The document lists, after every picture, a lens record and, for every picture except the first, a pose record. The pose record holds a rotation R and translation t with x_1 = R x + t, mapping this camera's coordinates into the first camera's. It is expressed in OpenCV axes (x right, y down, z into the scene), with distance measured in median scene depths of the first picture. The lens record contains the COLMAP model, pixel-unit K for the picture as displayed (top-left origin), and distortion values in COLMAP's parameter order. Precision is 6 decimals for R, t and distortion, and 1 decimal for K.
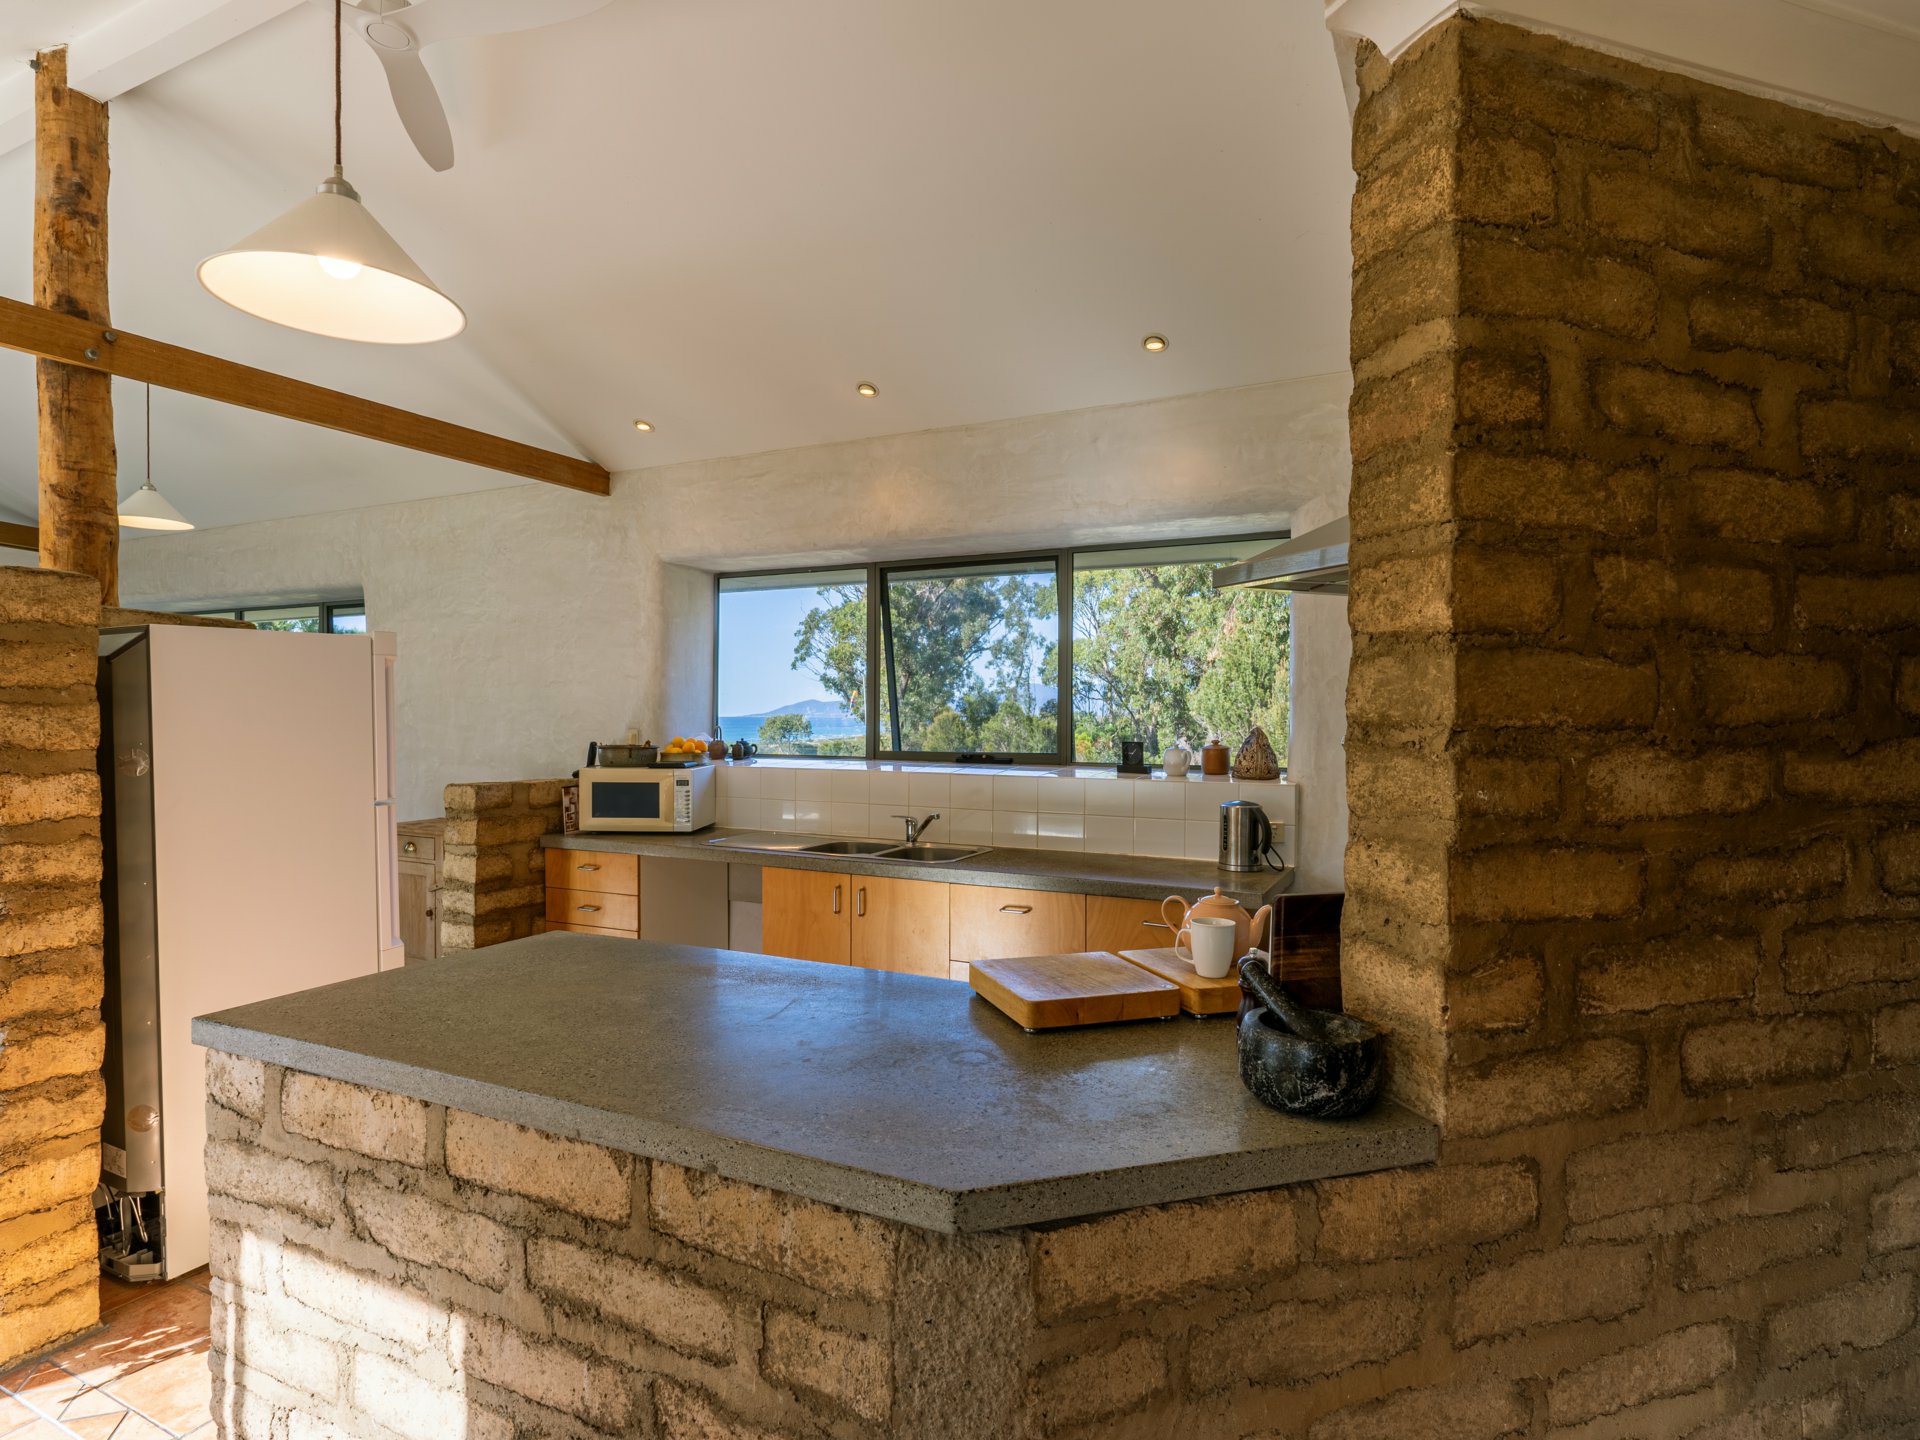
lens RADIAL K [[1029.8, 0, 951.9], [0, 1029.8, 724.2], [0, 0, 1]] dist [0.002175, 0.000315]
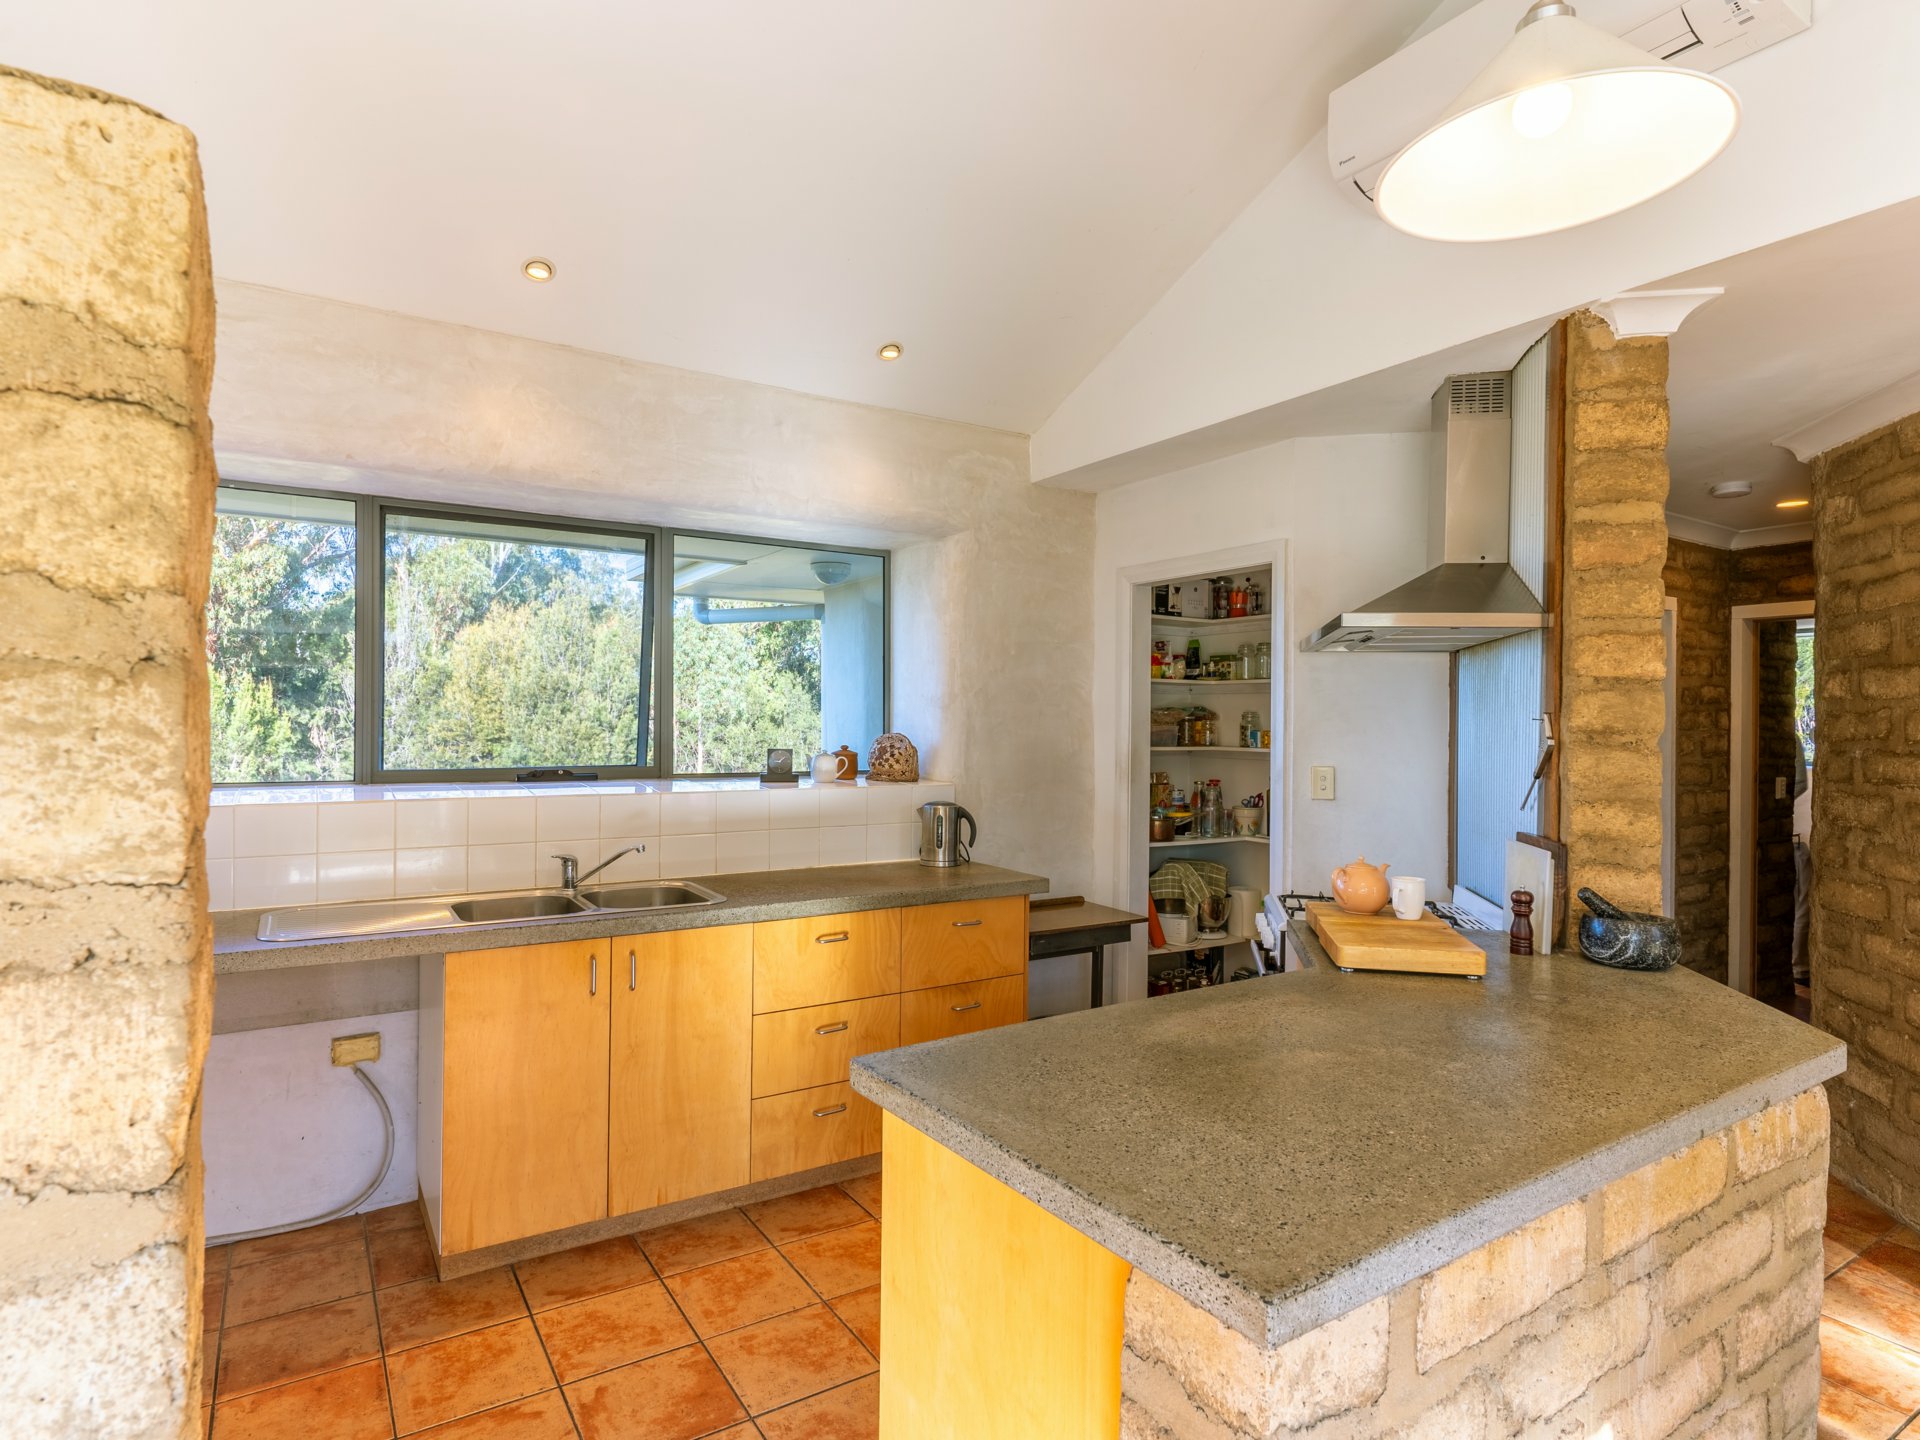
lens RADIAL K [[1029.8, 0, 951.9], [0, 1029.8, 724.2], [0, 0, 1]] dist [0.002175, 0.000315]
pose [[0.509097, -0.000725, 0.860709, -0.560057], [0.002183, 0.999998, -0.000449, -0.004979], [-0.860707, 0.002108, 0.509097, 0.383868]]
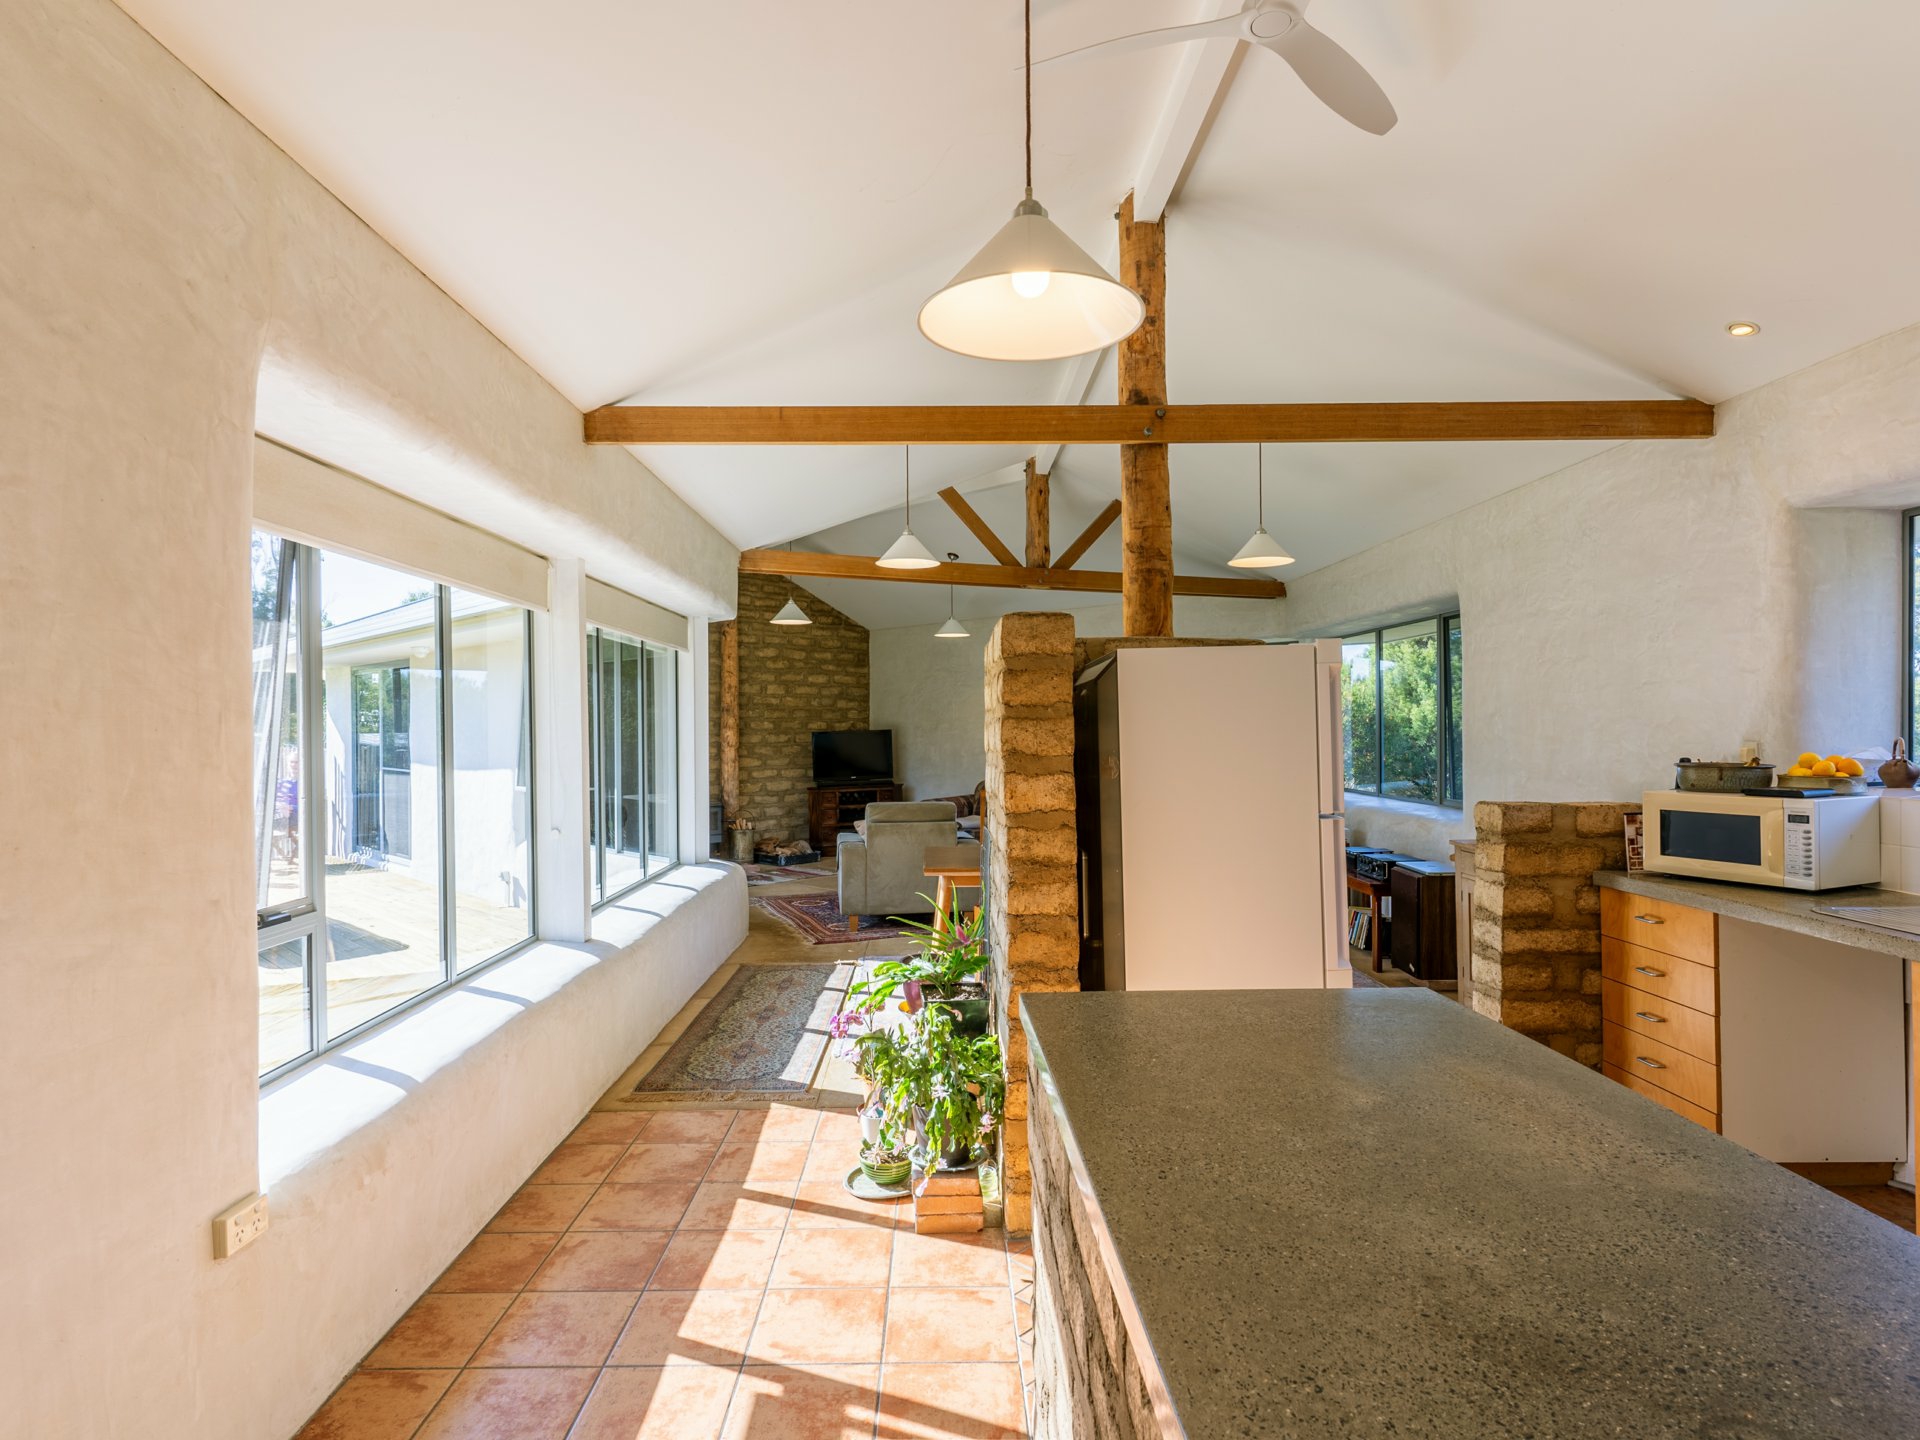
lens RADIAL K [[1029.8, 0, 951.9], [0, 1029.8, 724.2], [0, 0, 1]] dist [0.002175, 0.000315]
pose [[0.457188, -0.009499, -0.889319, 0.104967], [-0.000213, 0.999942, -0.010791, 0.000412], [0.889370, 0.005123, 0.457159, 0.180560]]
